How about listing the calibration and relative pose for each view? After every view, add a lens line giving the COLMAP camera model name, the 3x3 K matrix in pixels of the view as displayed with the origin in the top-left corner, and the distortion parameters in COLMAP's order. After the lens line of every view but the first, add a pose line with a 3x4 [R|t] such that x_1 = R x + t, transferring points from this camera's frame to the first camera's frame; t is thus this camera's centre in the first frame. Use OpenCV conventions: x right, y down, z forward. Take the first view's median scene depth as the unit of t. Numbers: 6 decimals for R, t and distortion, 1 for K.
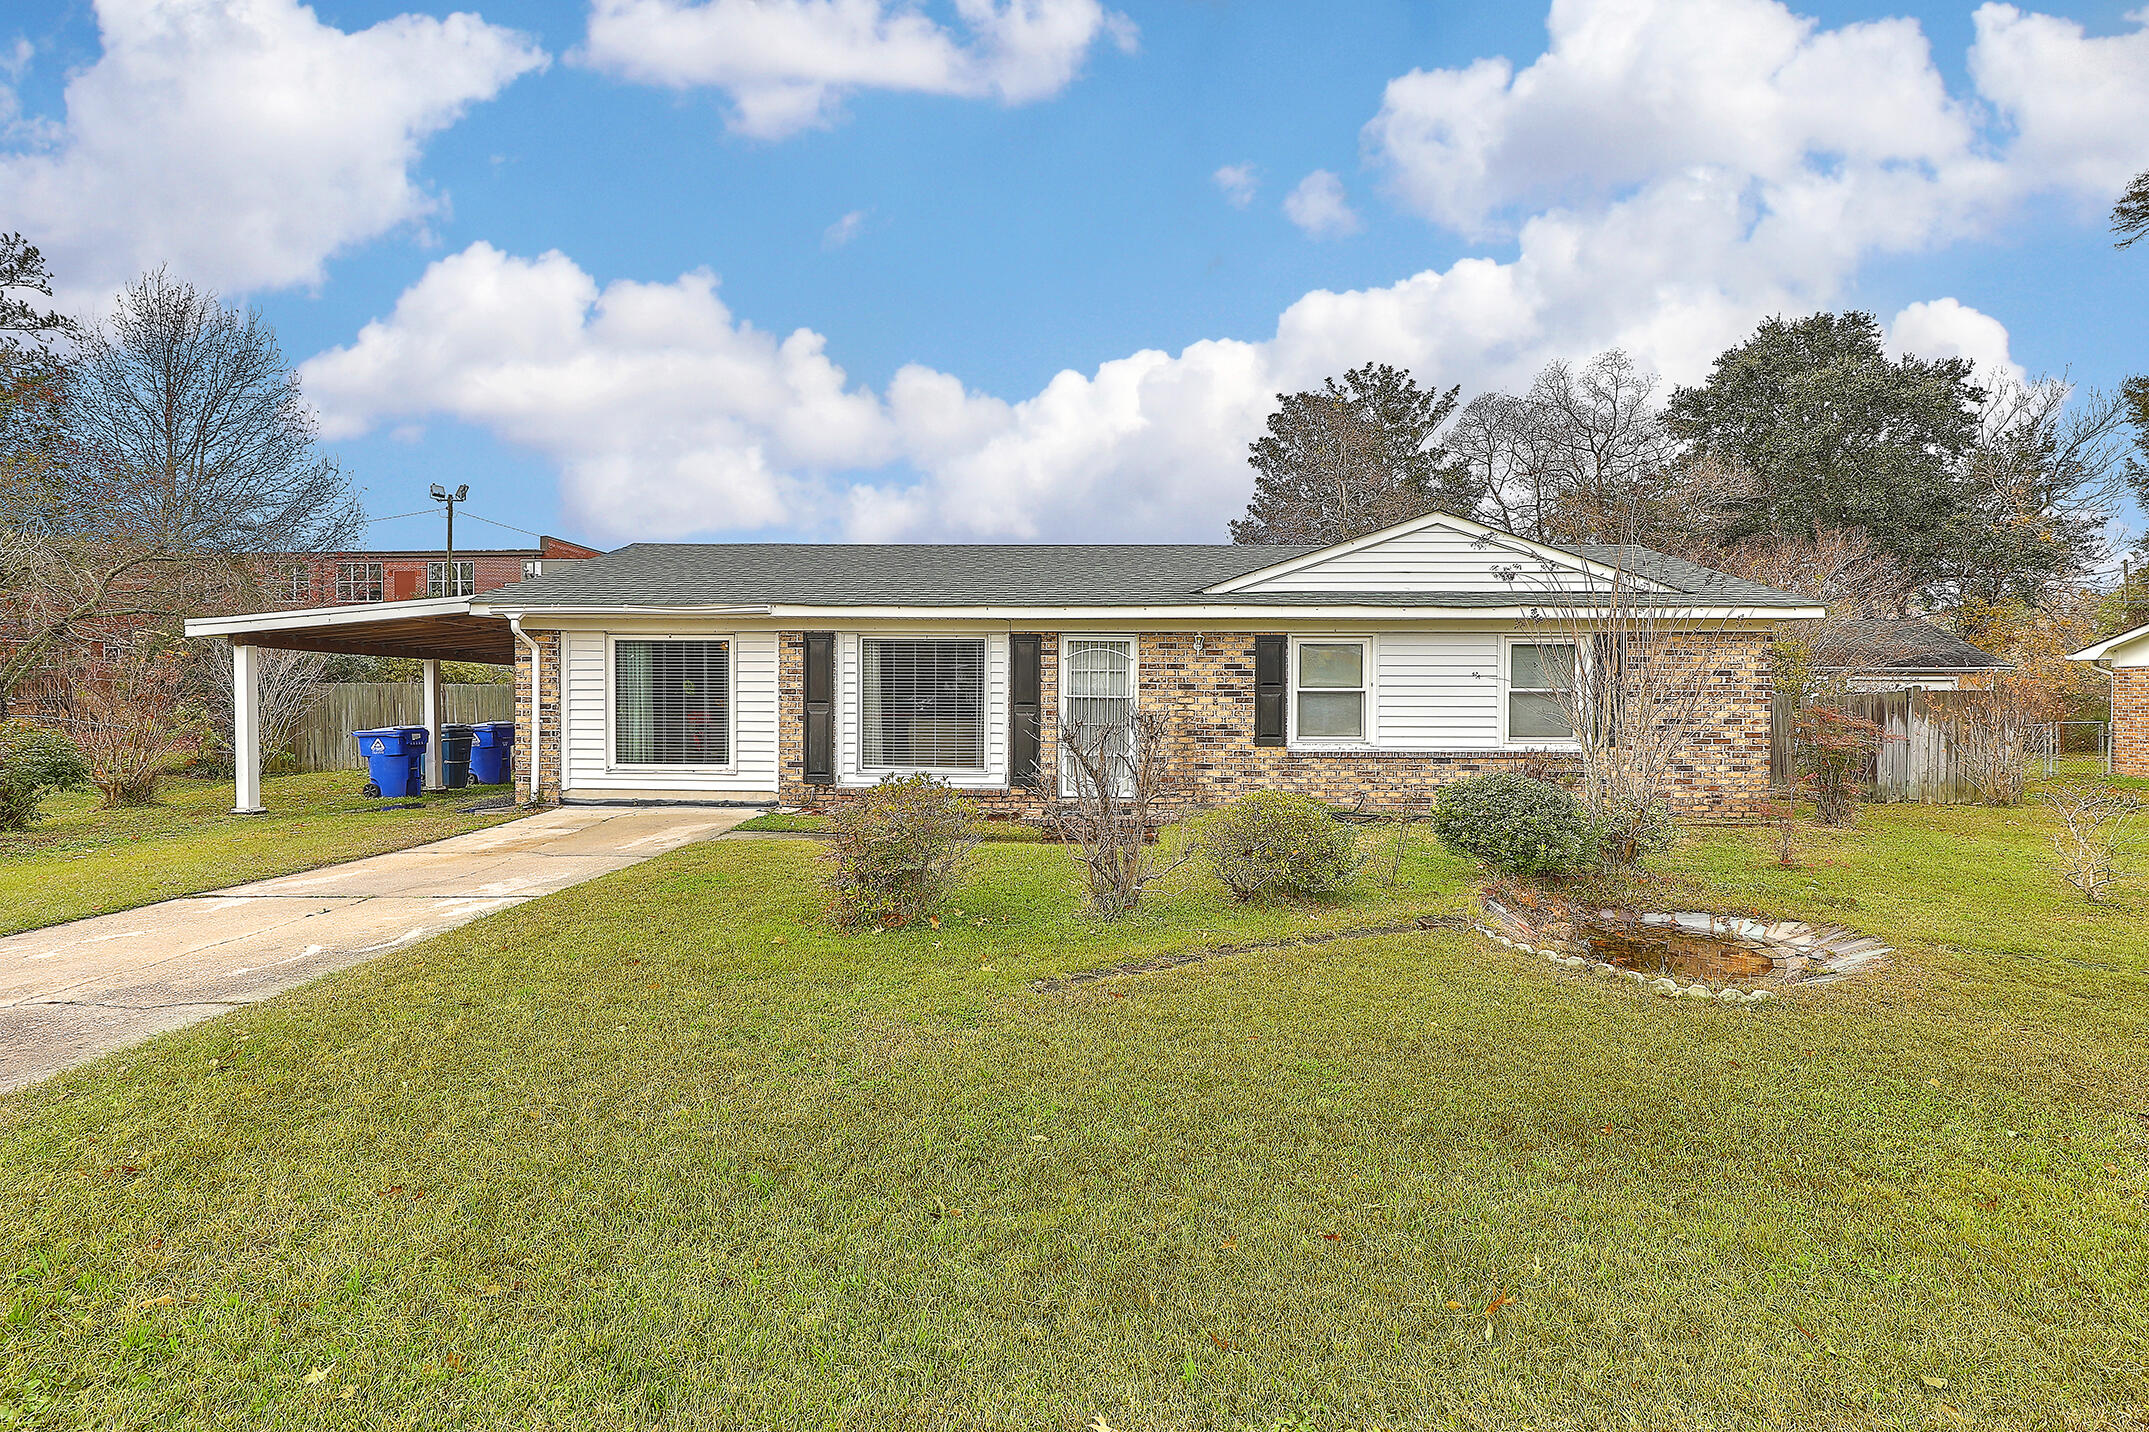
lens RADIAL K [[977.9, 0, 1075.5], [0, 977.9, 739.2], [0, 0, 1]] dist [-0.003839, 0.007386]
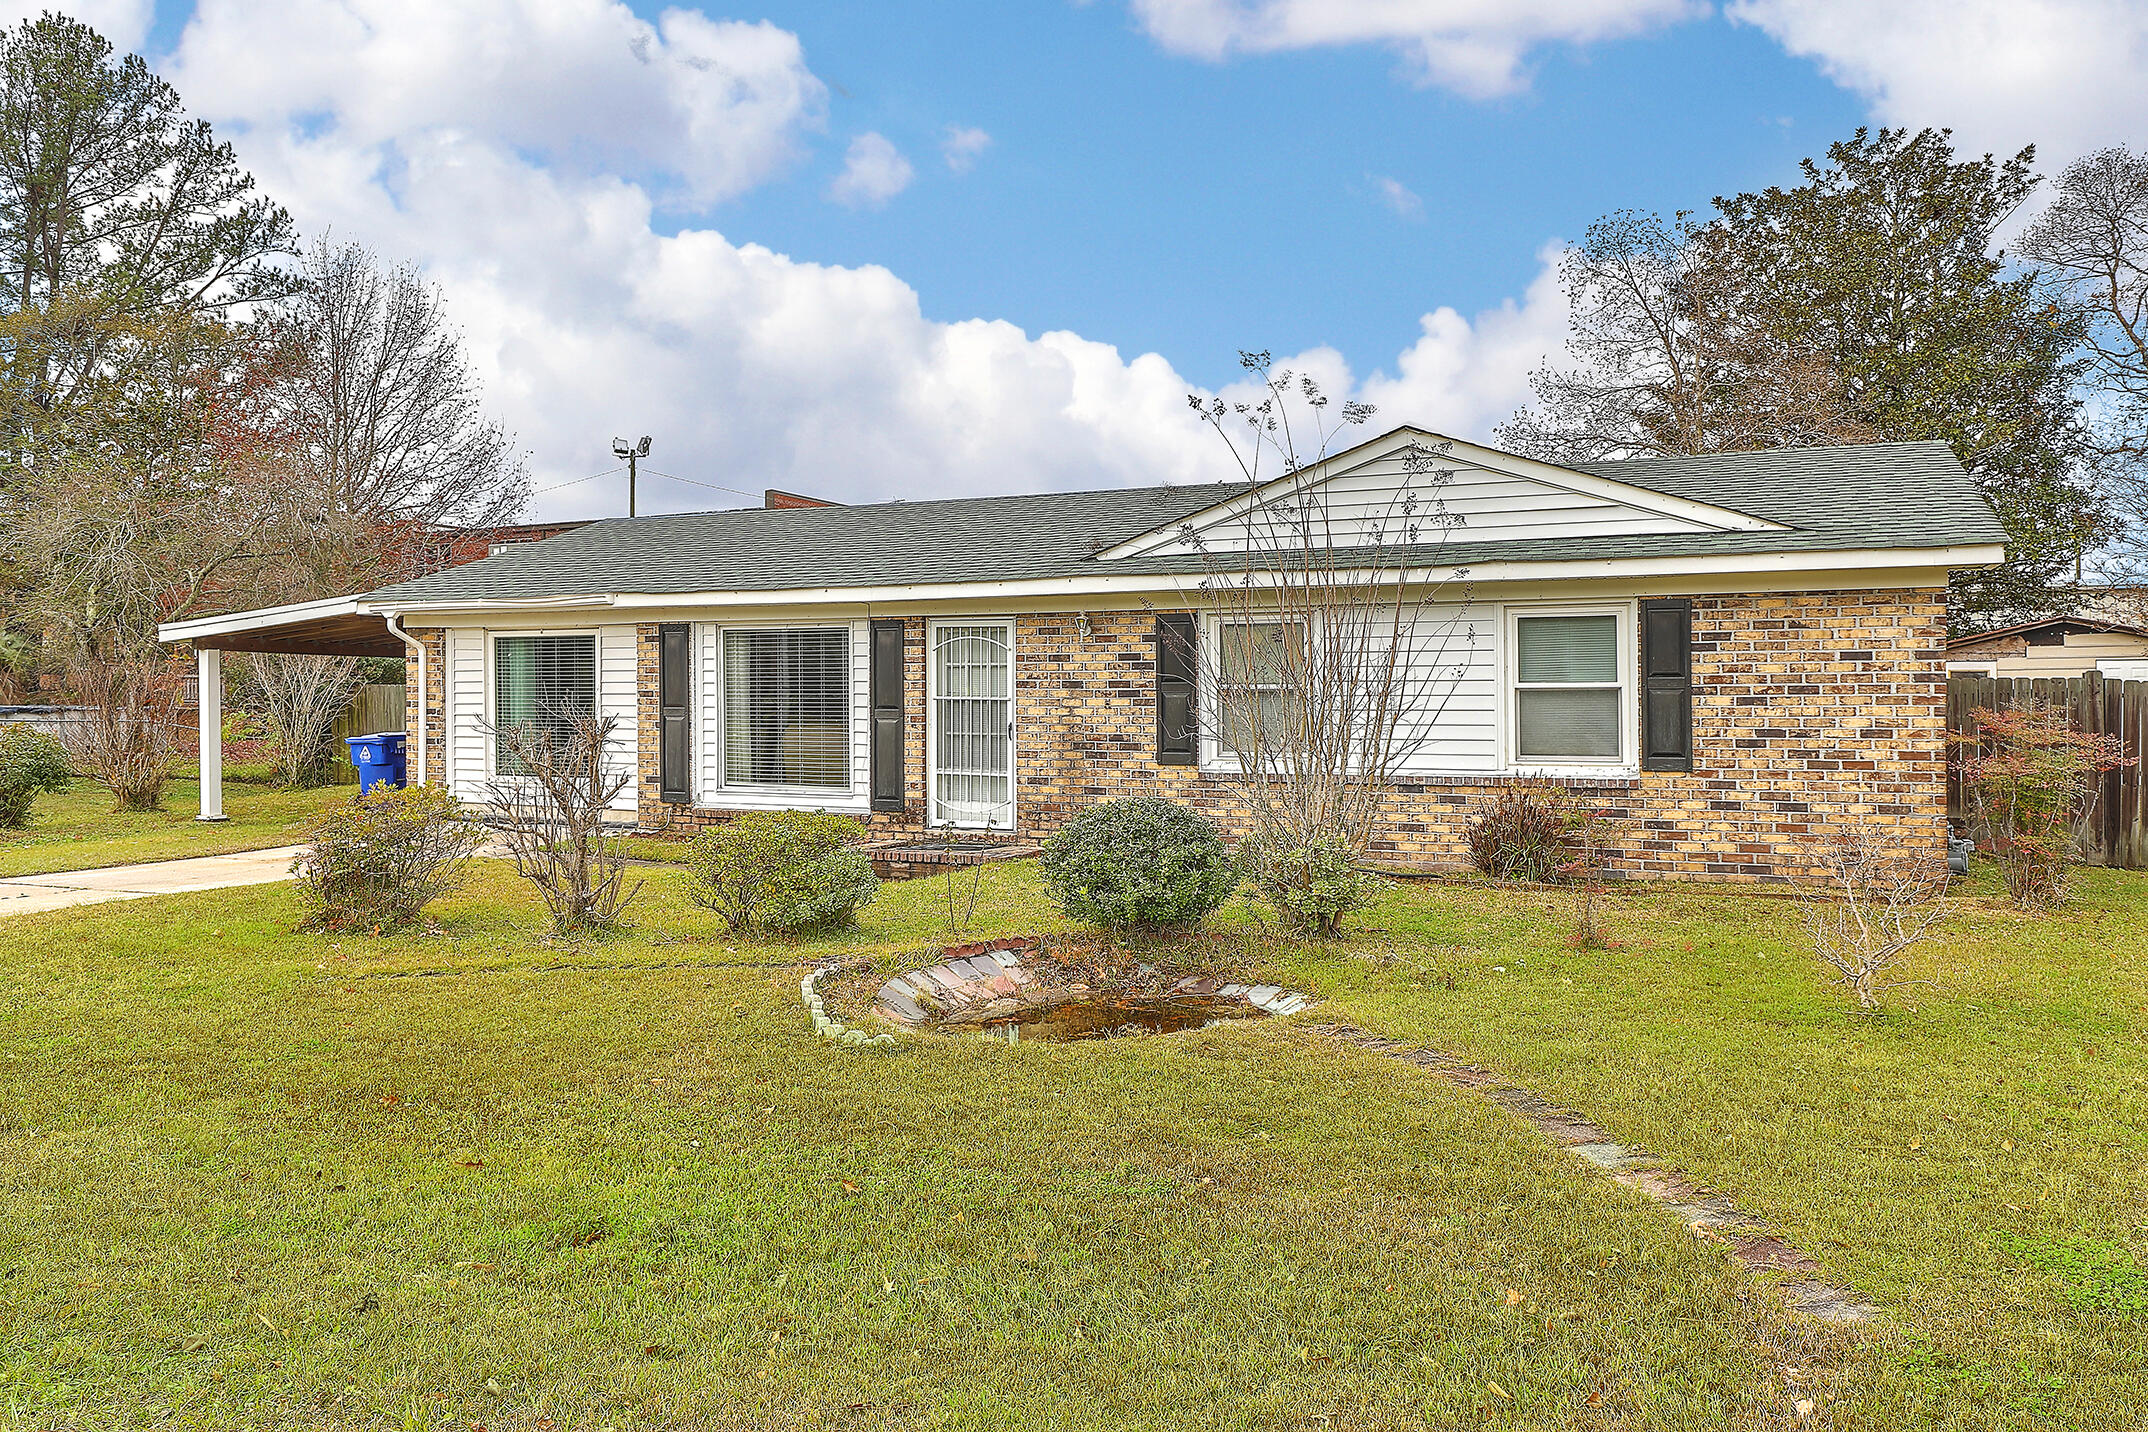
lens RADIAL K [[1579.8, 0, 1074.0], [0, 1579.8, 716.0], [0, 0, 1]] dist [0.007022, 0.001699]
pose [[0.920109, -0.000066, -0.391662, 0.591601], [-0.013066, 0.999438, -0.030863, 0.008301], [0.391444, 0.033515, 0.919591, -0.121180]]
